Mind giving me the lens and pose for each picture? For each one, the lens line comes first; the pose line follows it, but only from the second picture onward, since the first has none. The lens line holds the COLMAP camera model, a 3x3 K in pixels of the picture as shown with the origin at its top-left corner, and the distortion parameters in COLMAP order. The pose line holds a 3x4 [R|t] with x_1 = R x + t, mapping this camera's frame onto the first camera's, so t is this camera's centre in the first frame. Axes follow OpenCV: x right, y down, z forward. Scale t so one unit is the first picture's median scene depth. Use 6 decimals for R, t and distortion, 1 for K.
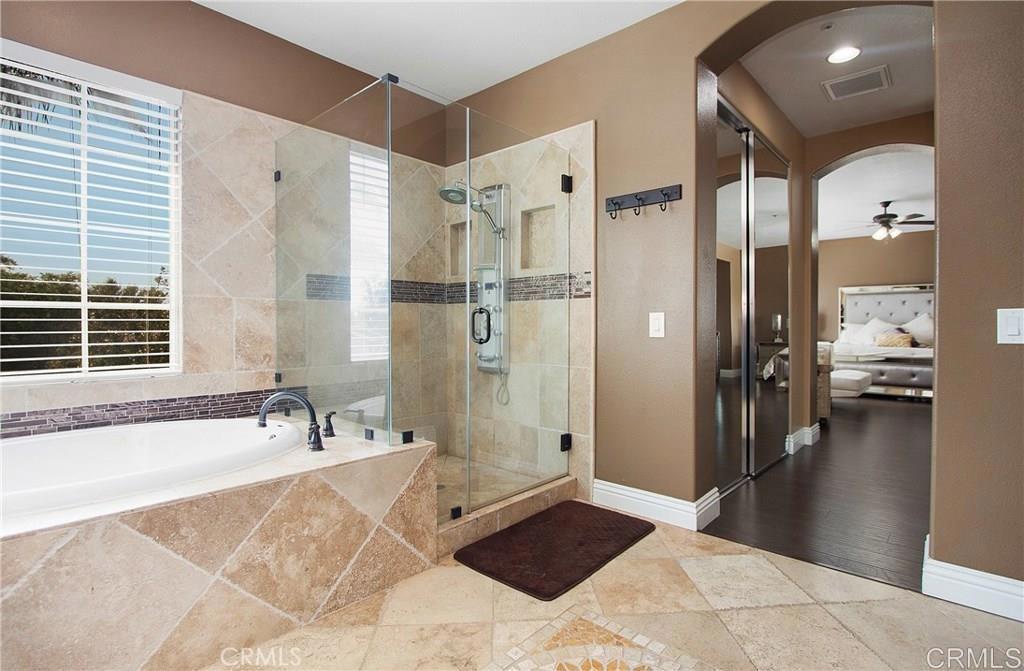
lens RADIAL K [[511.5, 0, 512.0], [0, 511.5, 335.5], [0, 0, 1]] dist [-0.002615, -0.000561]
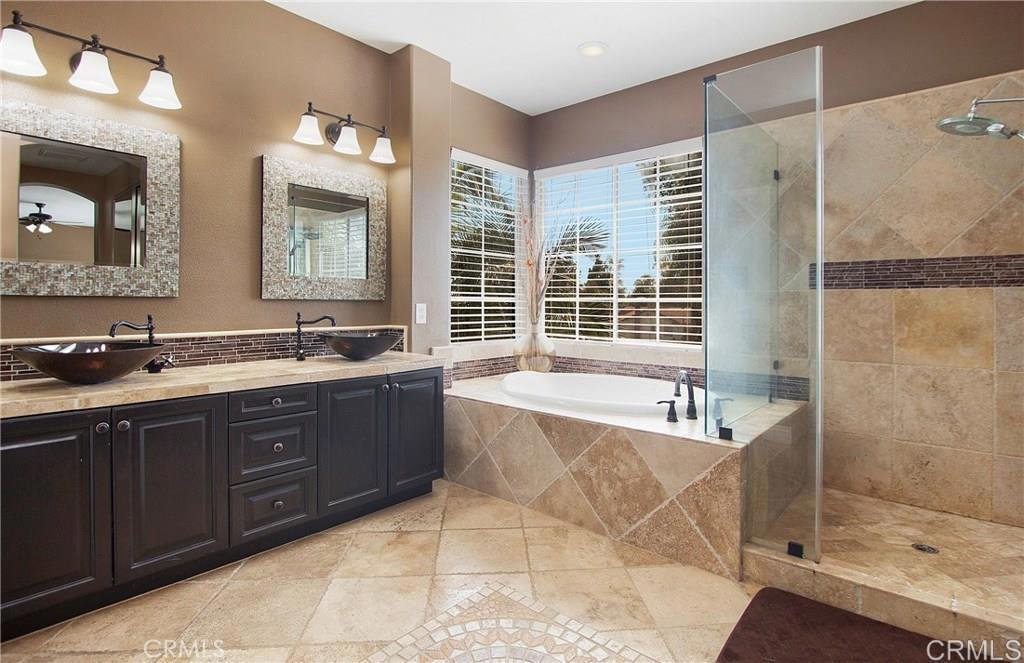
lens RADIAL K [[502.3, 0, 513.6], [0, 502.3, 308.3], [0, 0, 1]] dist [-0.014814, -0.000199]
pose [[0.016679, 0.008724, -0.999823, 0.749853], [-0.028524, 0.999559, 0.008246, -0.036707], [0.999454, 0.028381, 0.016920, 0.580940]]
